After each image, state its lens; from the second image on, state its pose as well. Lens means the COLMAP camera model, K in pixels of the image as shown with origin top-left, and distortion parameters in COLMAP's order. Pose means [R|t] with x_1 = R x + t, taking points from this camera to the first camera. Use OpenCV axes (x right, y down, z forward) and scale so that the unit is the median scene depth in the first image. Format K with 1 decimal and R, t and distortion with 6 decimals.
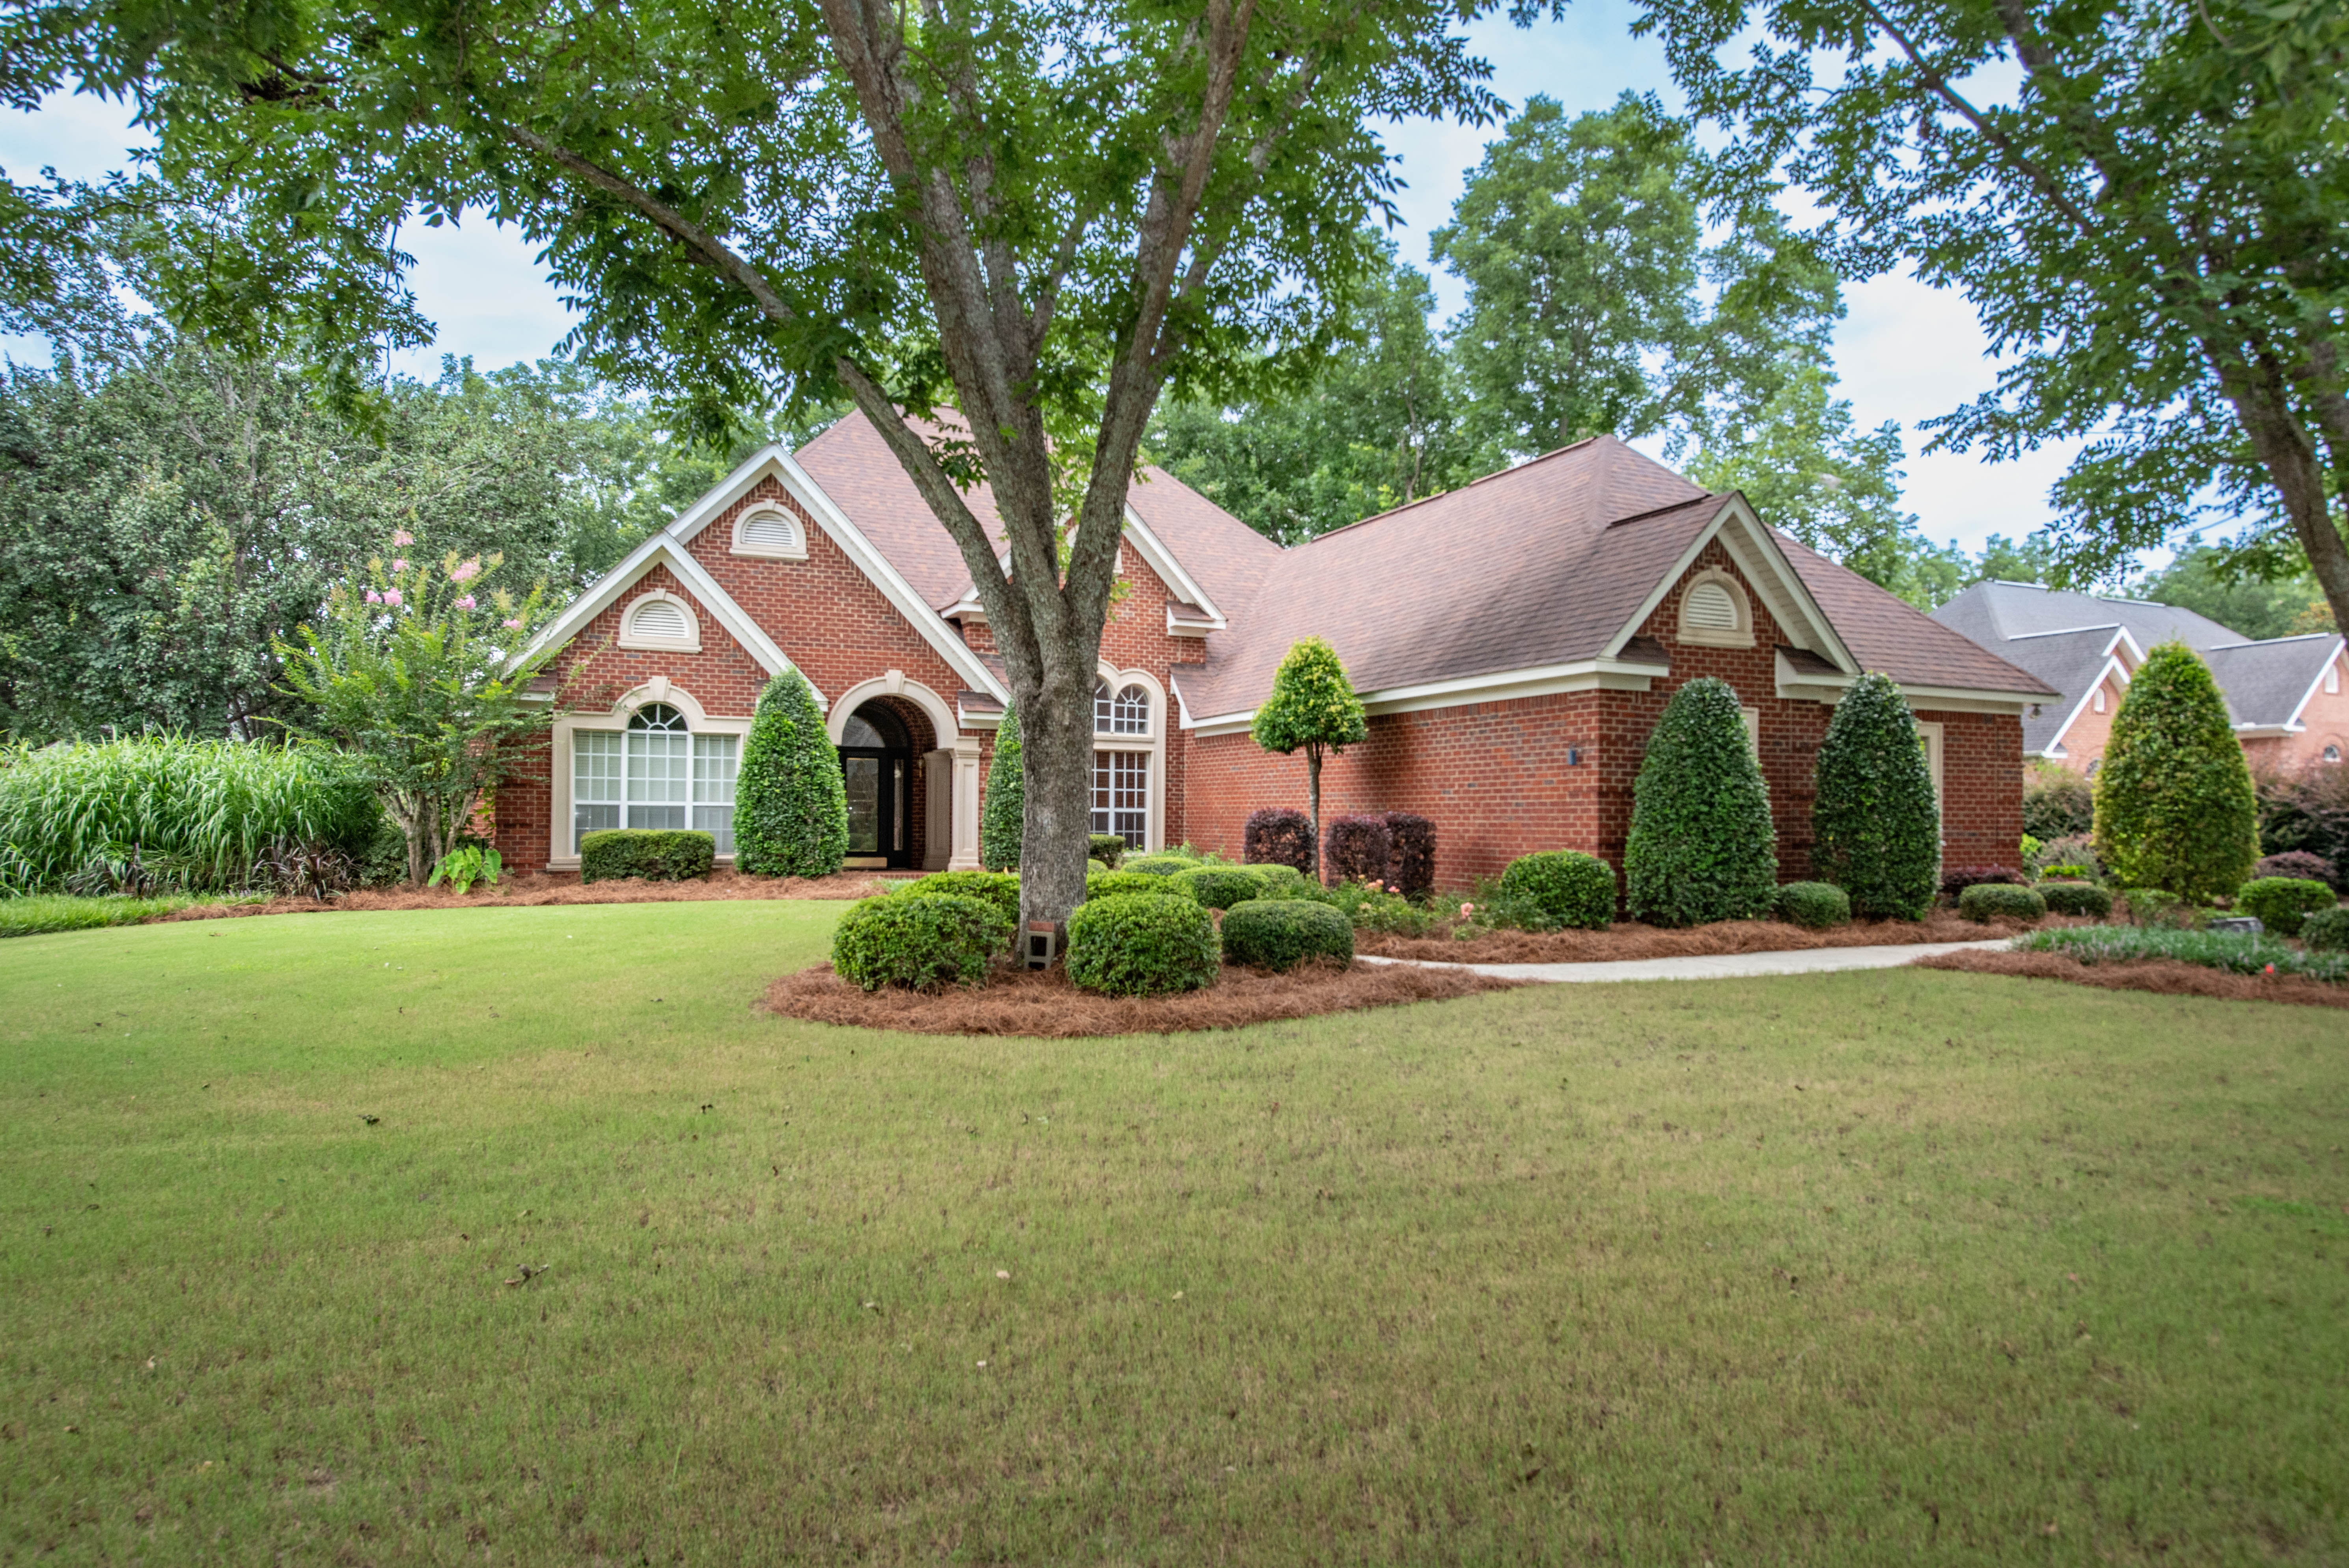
lens RADIAL K [[1375.2, 0, 1164.9], [0, 1375.2, 799.4], [0, 0, 1]] dist [0.001136, 0.000569]
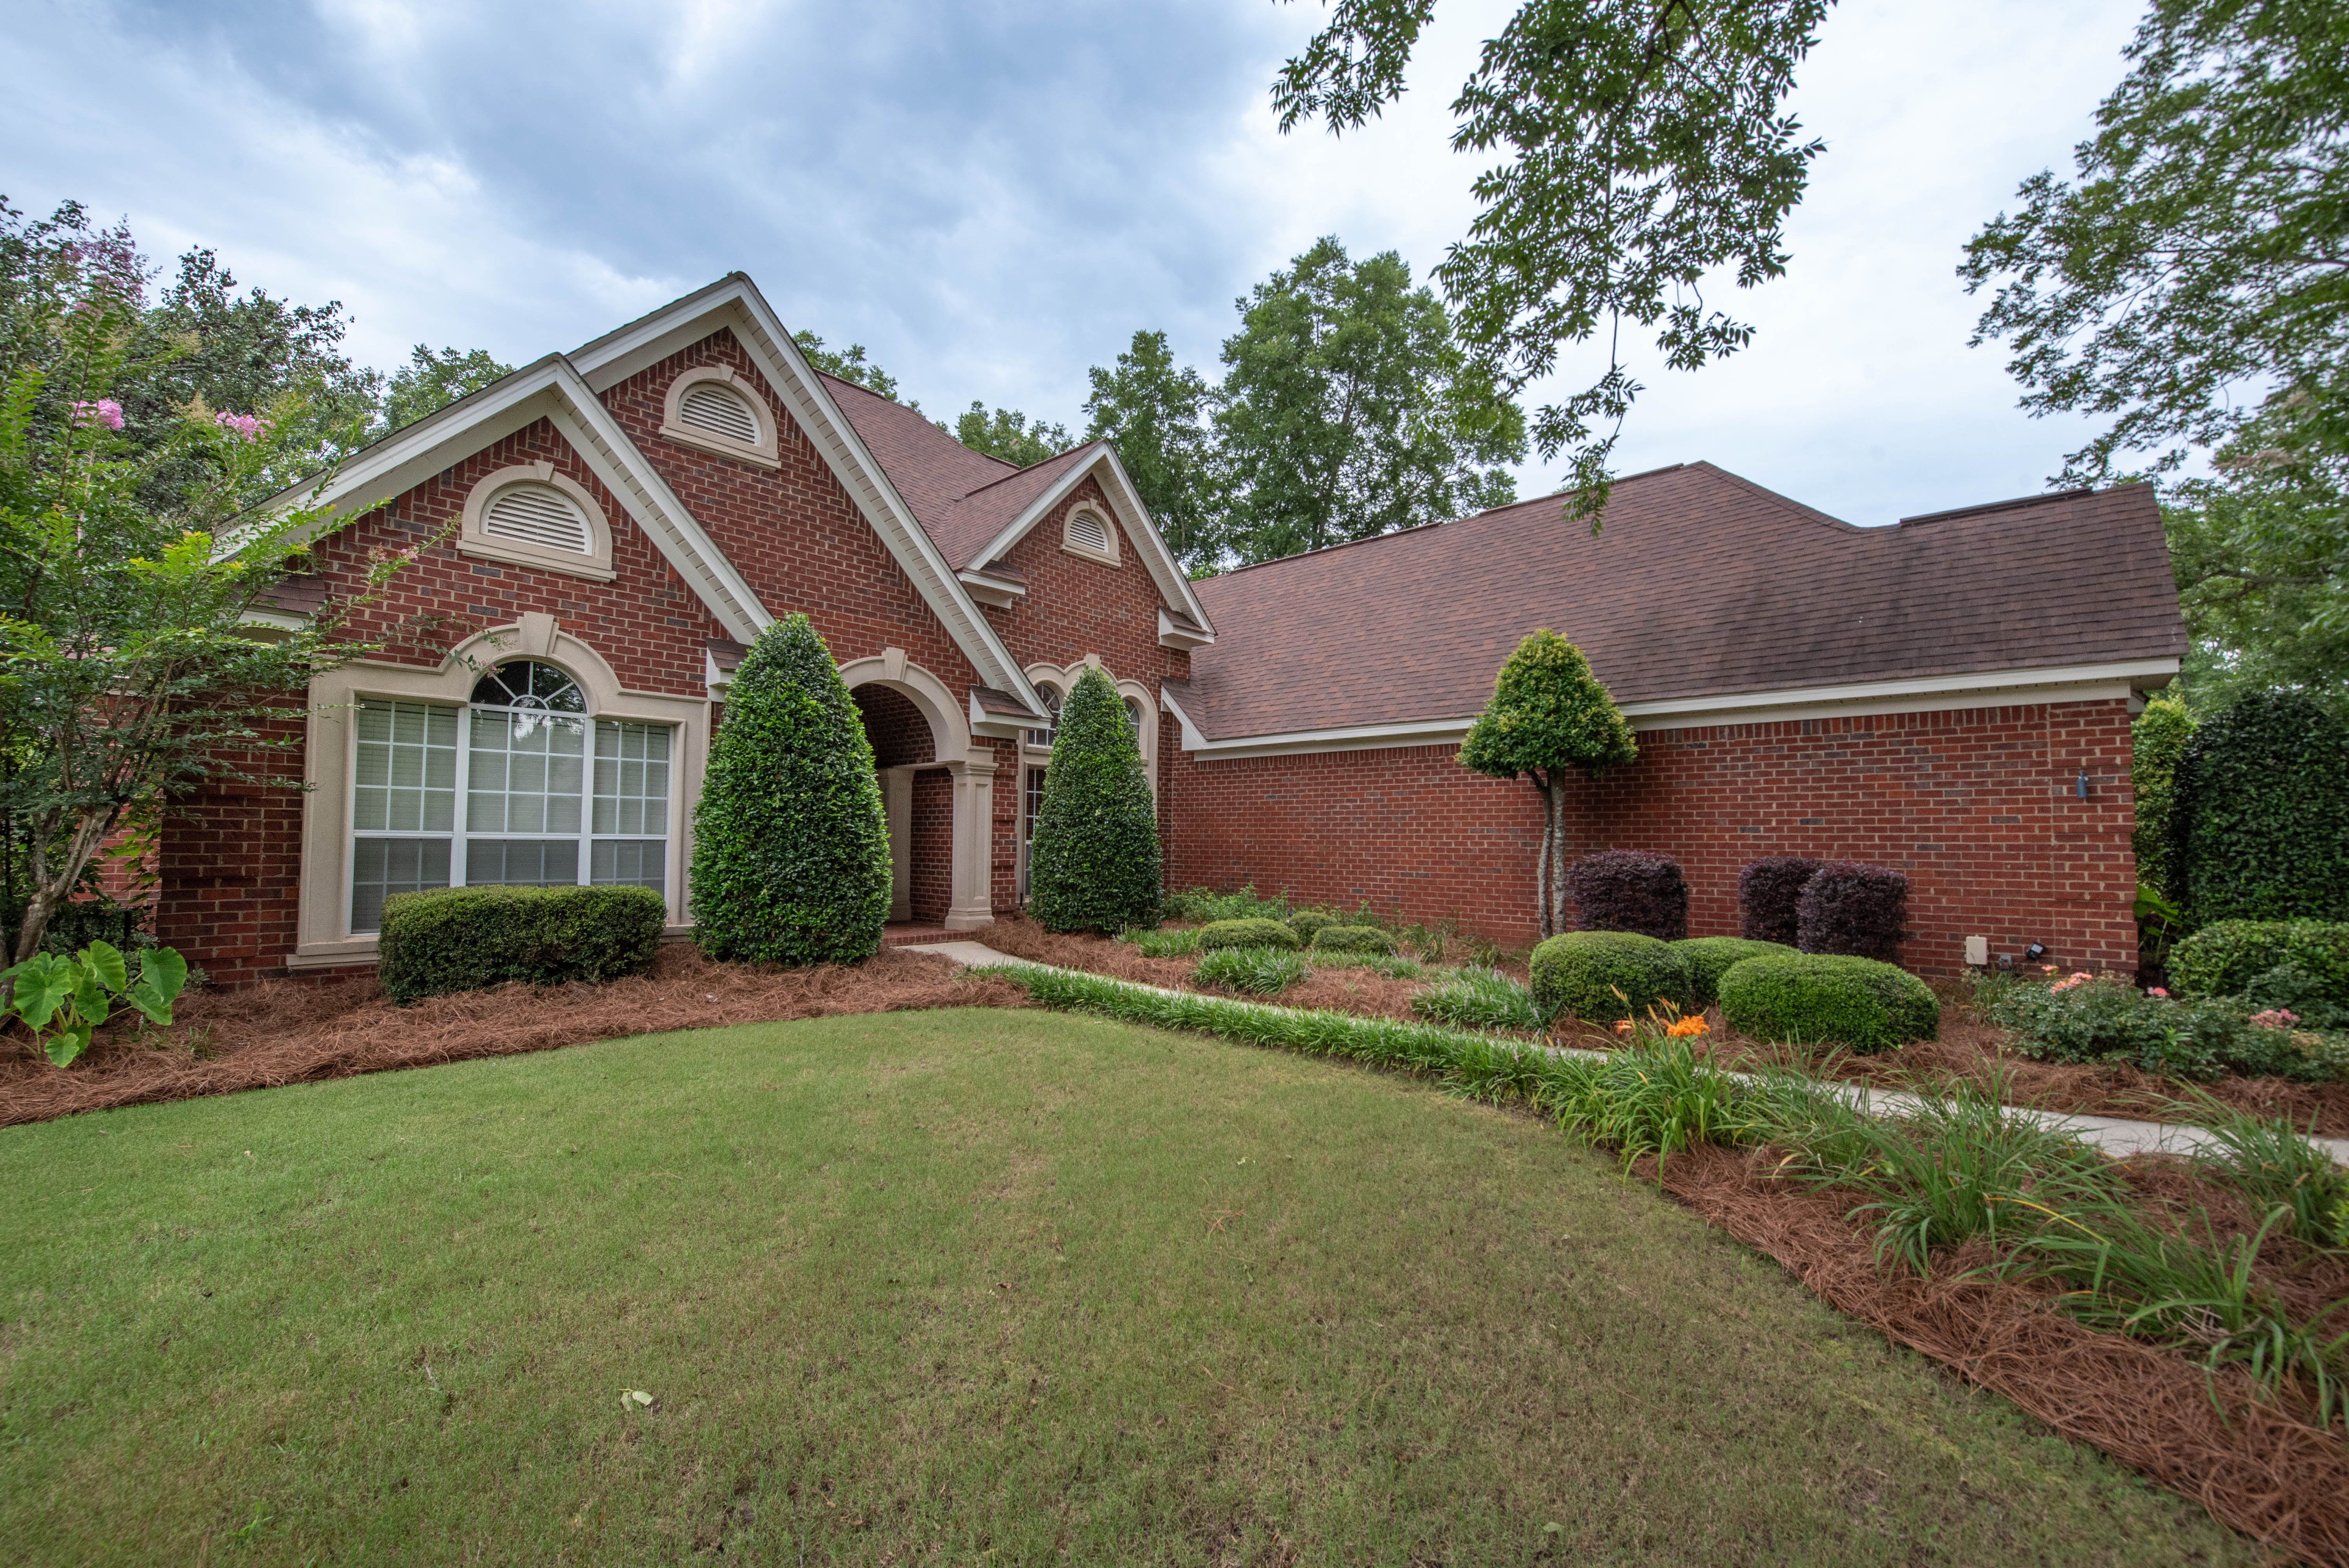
lens RADIAL K [[932.1, 0, 1168.5], [0, 932.1, 809.1], [0, 0, 1]] dist [-0.020729, -0.000528]
pose [[0.917303, 0.016318, 0.397855, -0.279978], [-0.010764, 0.999811, -0.016190, -0.004995], [-0.398044, 0.010569, 0.917305, 0.548754]]
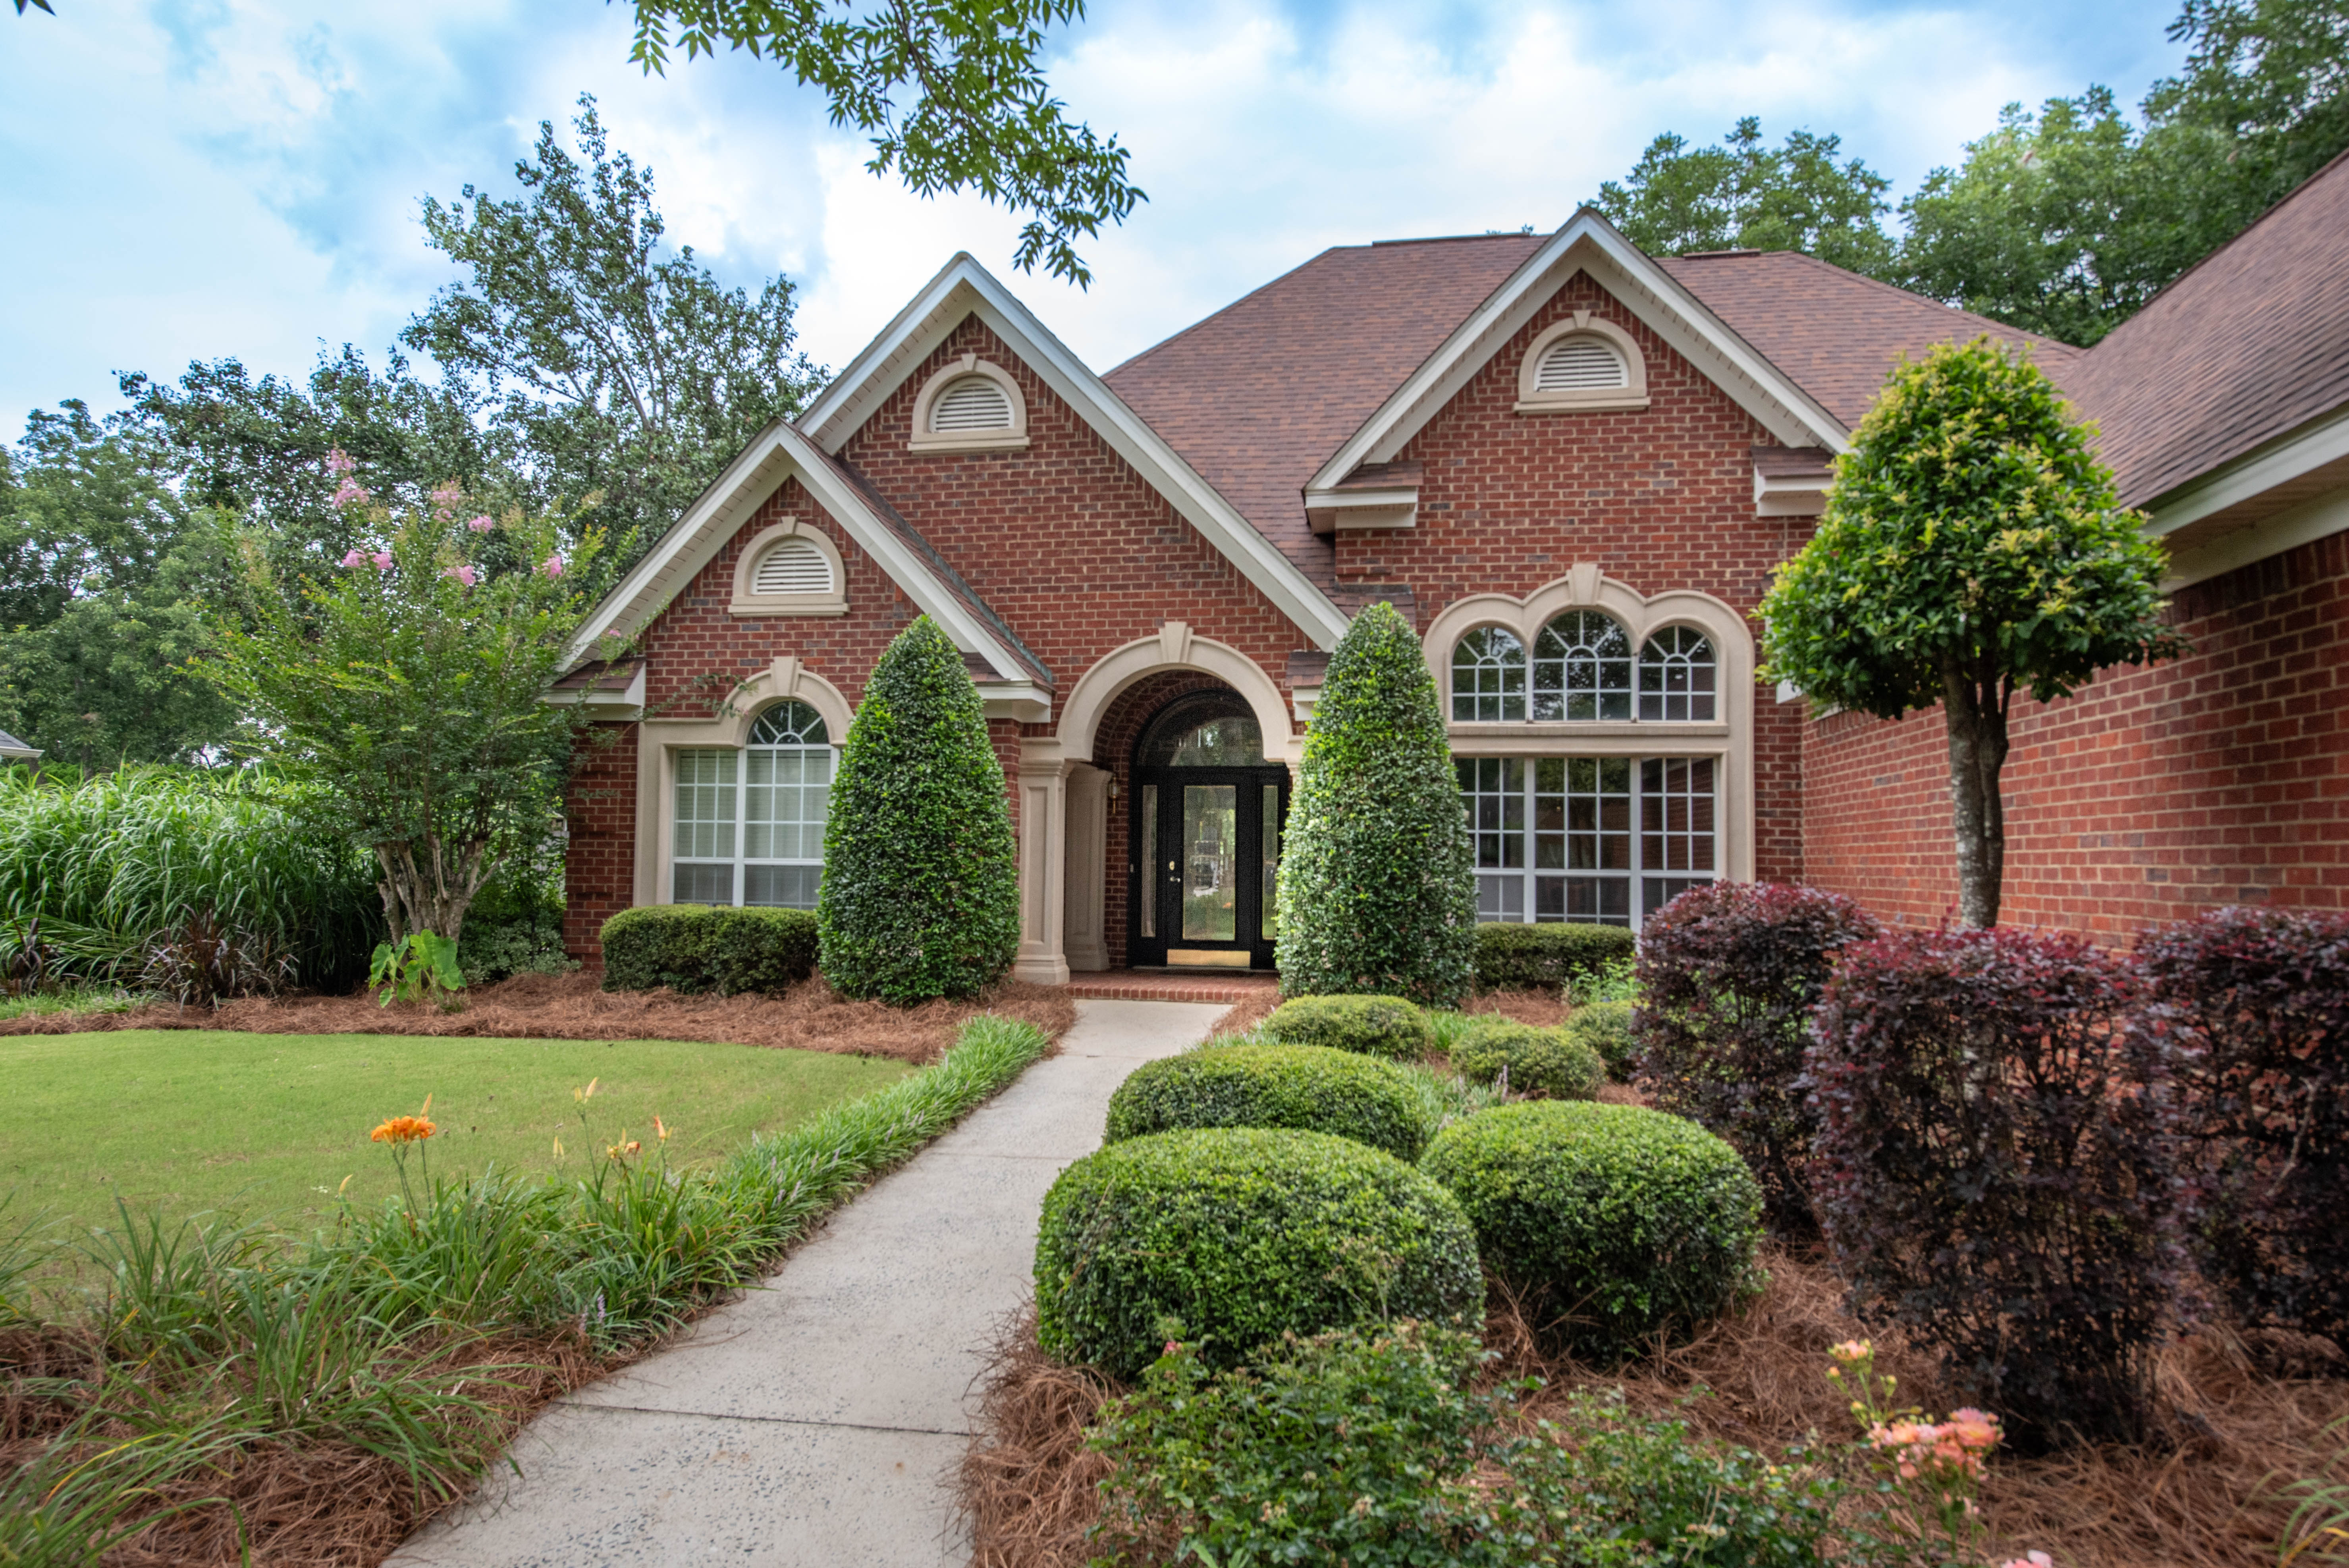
lens RADIAL K [[1375.4, 0, 1164.9], [0, 1375.4, 799.4], [0, 0, 1]] dist [0.001136, 0.000569]
pose [[0.831842, -0.024437, -0.554475, 0.117902], [0.003689, 0.999252, -0.038505, -0.000771], [0.555001, 0.029985, 0.831309, 0.584248]]
